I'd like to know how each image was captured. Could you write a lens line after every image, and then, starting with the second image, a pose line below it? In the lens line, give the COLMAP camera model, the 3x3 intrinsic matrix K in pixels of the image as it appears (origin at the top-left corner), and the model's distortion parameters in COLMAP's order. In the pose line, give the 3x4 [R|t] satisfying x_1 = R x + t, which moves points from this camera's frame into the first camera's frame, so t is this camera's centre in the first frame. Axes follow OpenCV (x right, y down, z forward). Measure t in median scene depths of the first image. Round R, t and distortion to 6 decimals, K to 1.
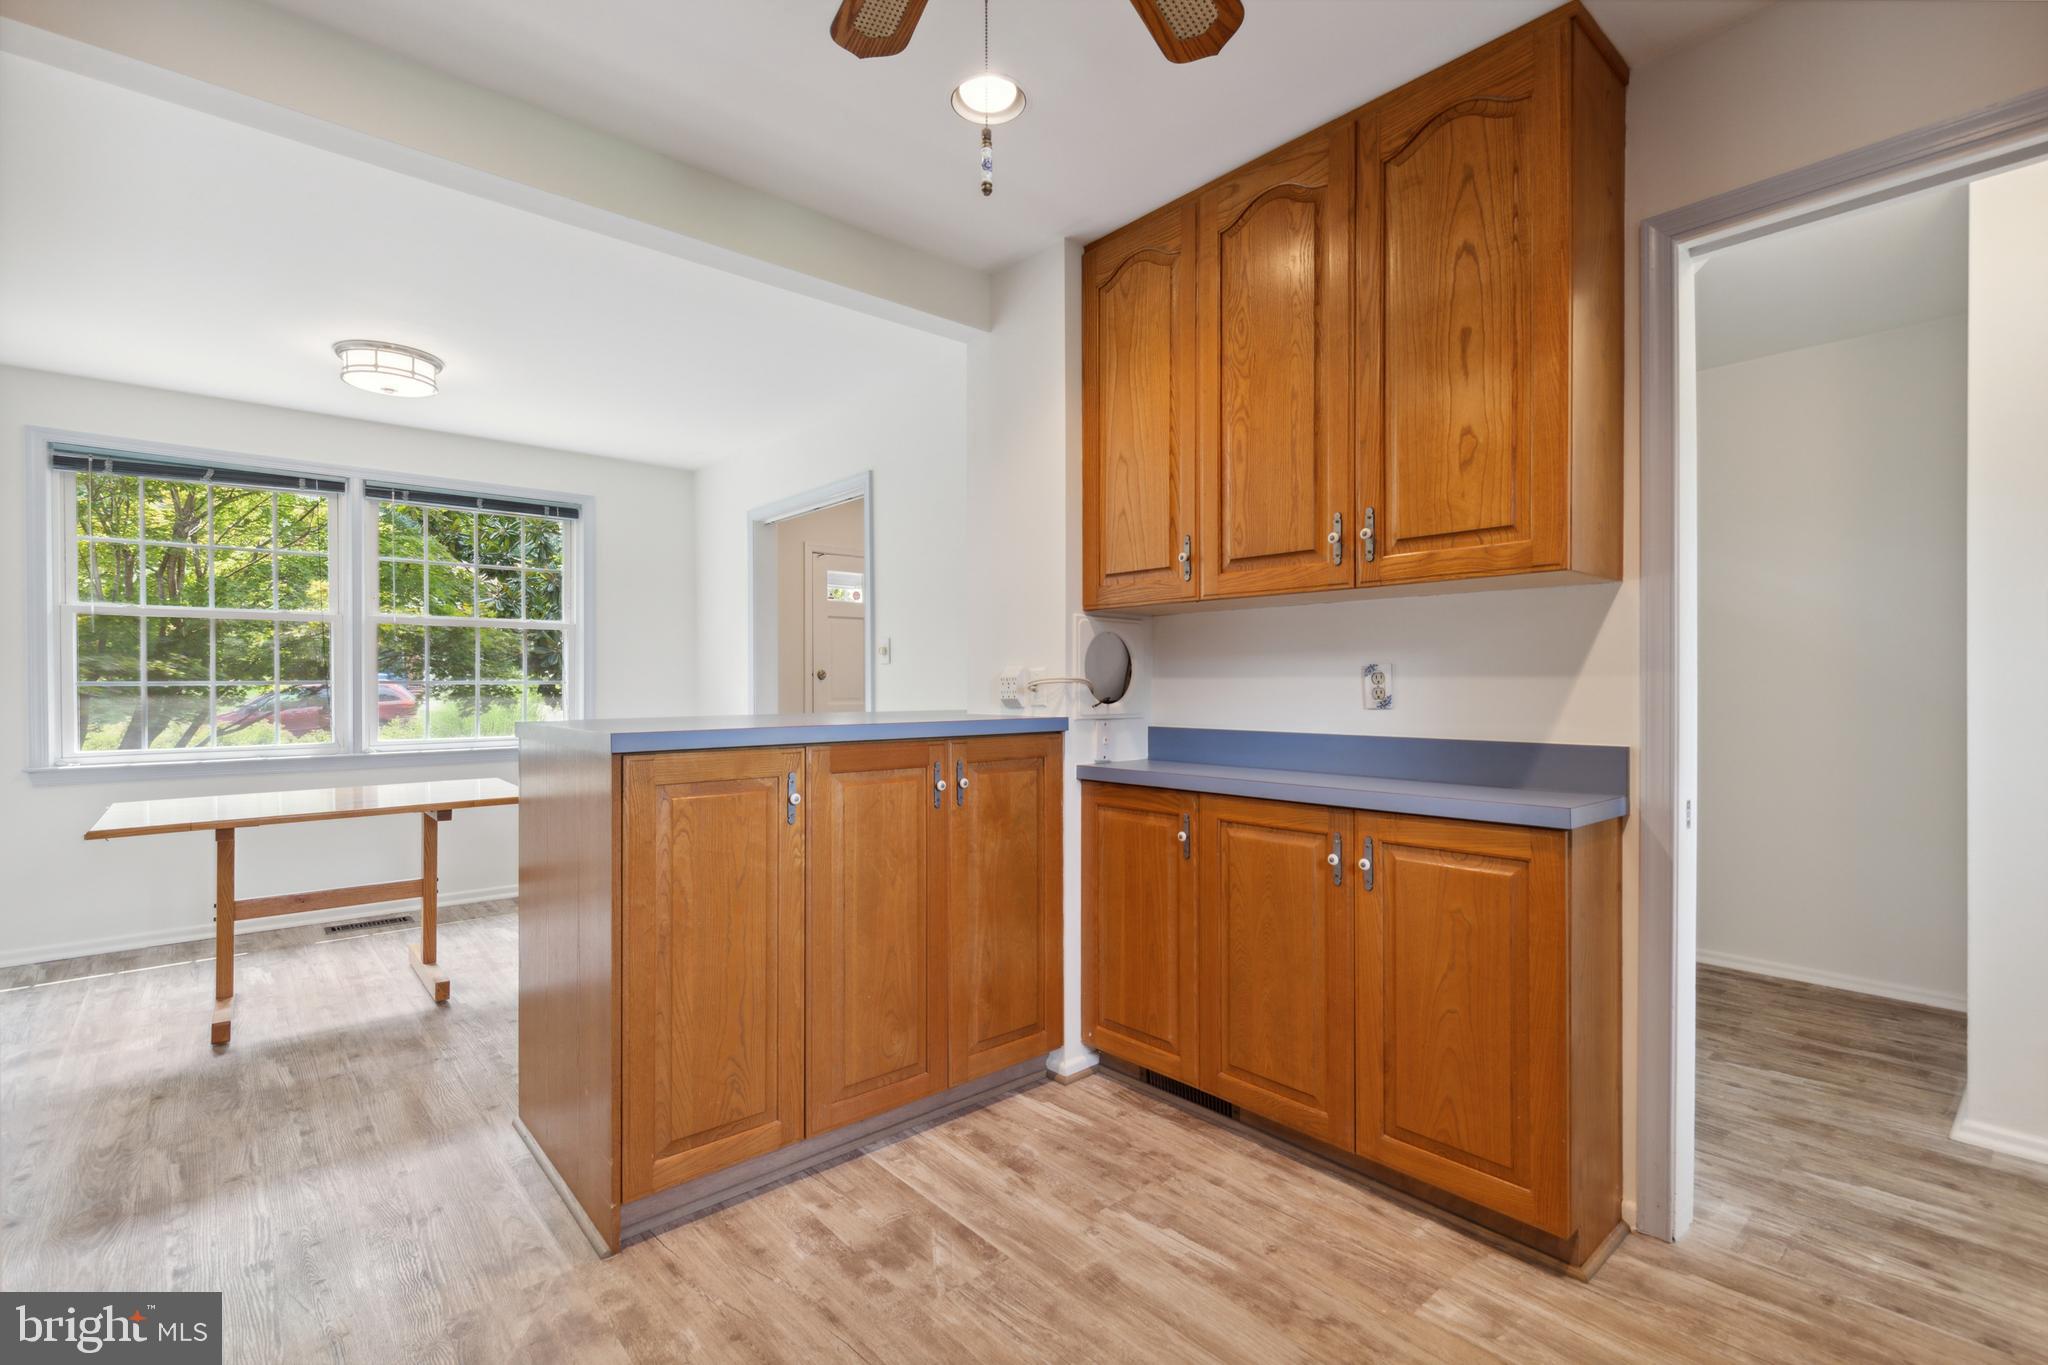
lens RADIAL K [[941.9, 0, 1022.8], [0, 941.9, 683.8], [0, 0, 1]] dist [0.014258, -0.001375]
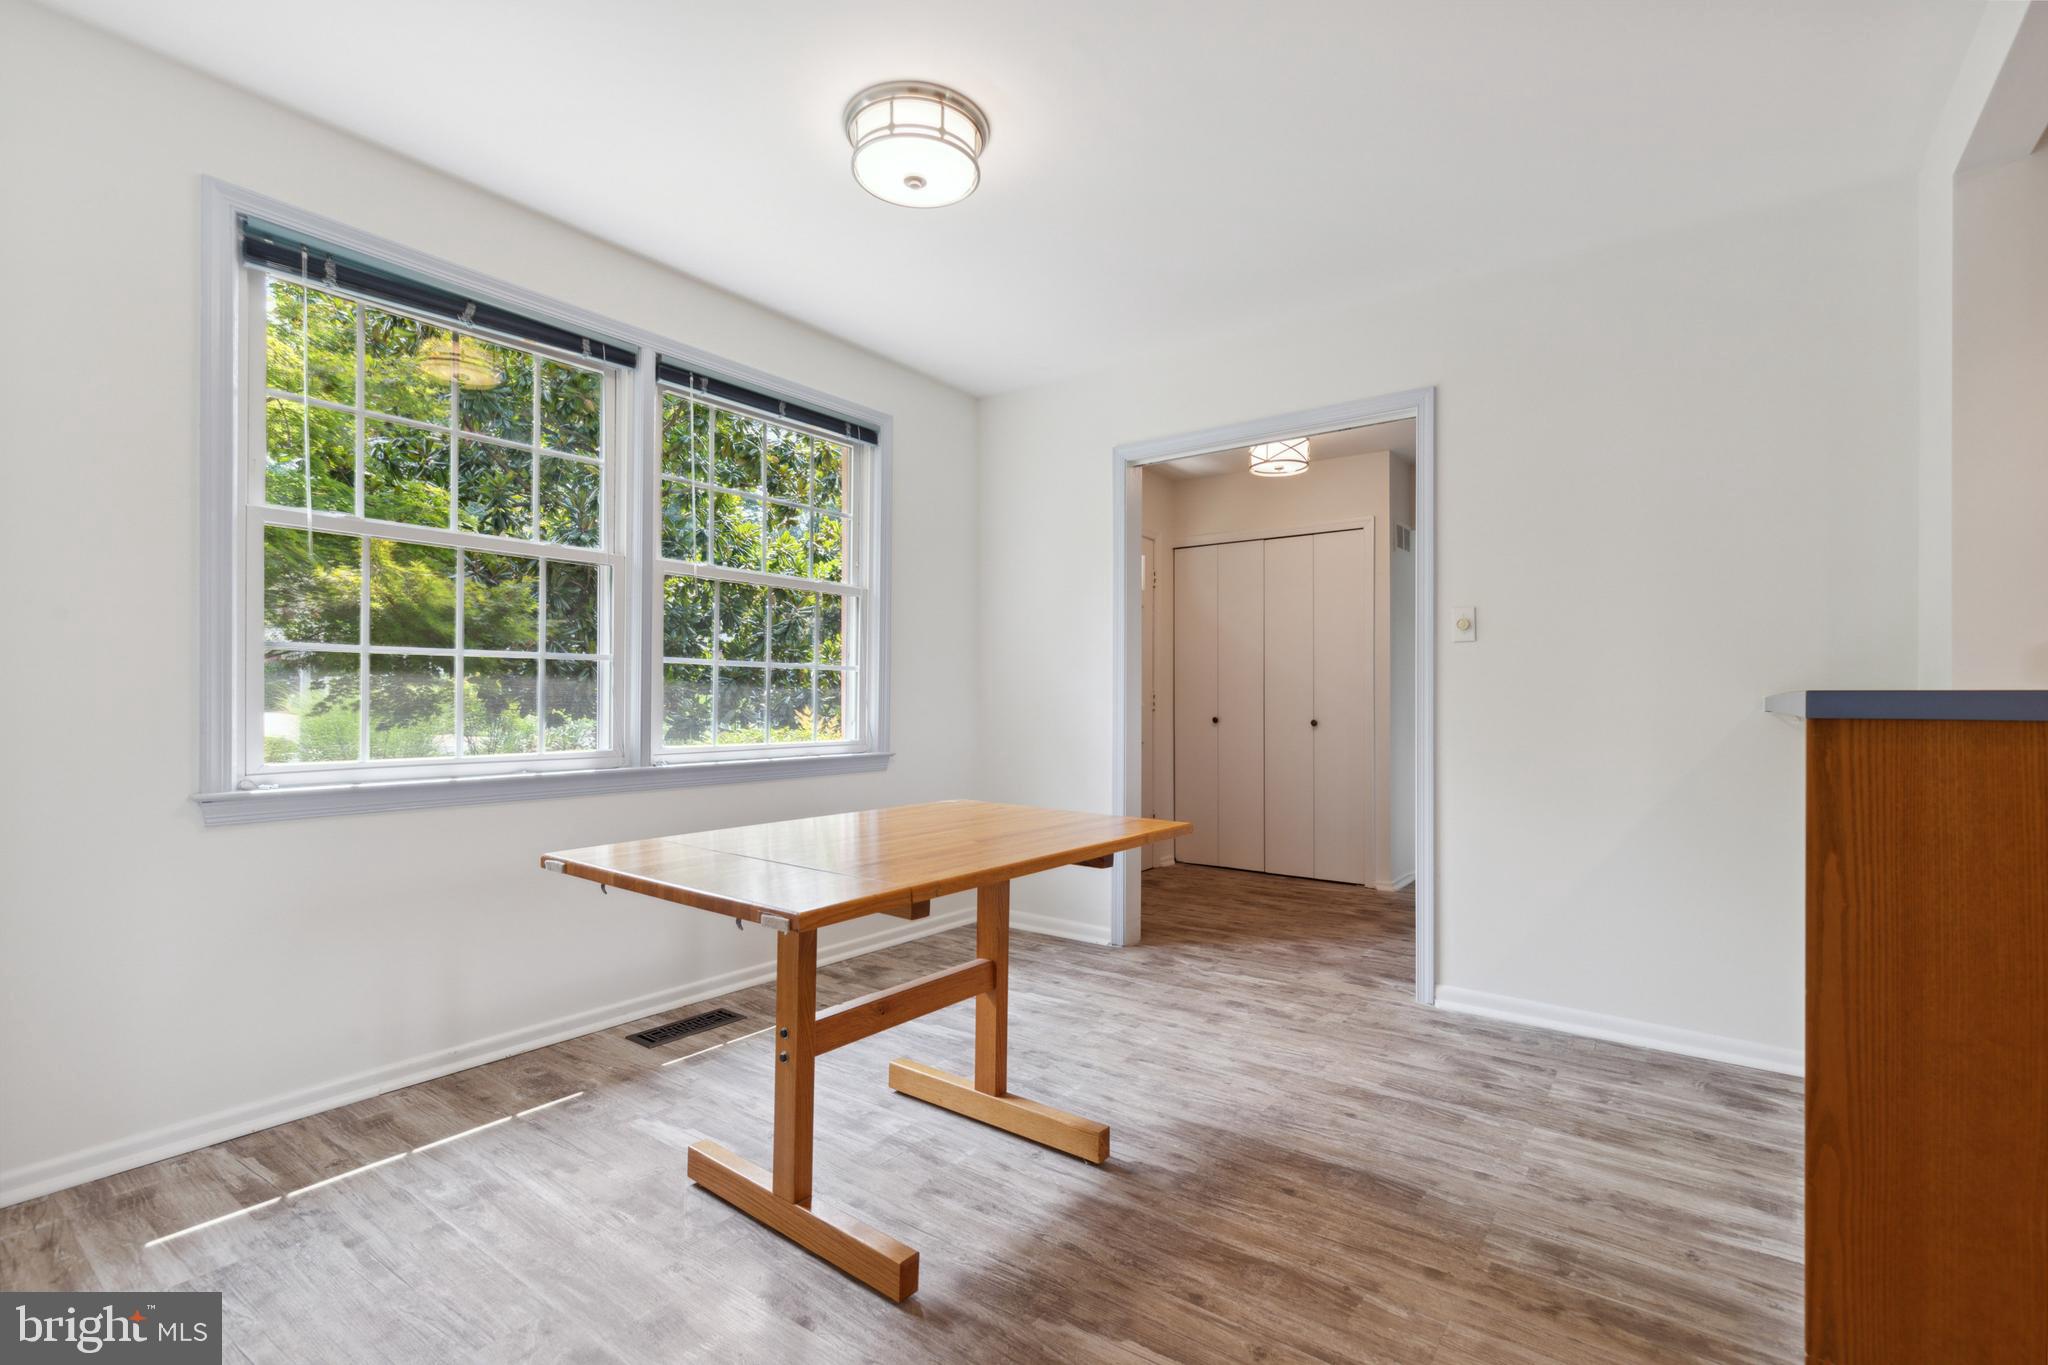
lens RADIAL K [[941.9, 0, 1028.0], [0, 941.9, 699.5], [0, 0, 1]] dist [0.014258, -0.001375]
pose [[0.975974, 0.008086, 0.217736, -0.632117], [-0.008797, 0.999959, 0.002296, 0.024889], [-0.217708, -0.004156, 0.976005, 0.323965]]
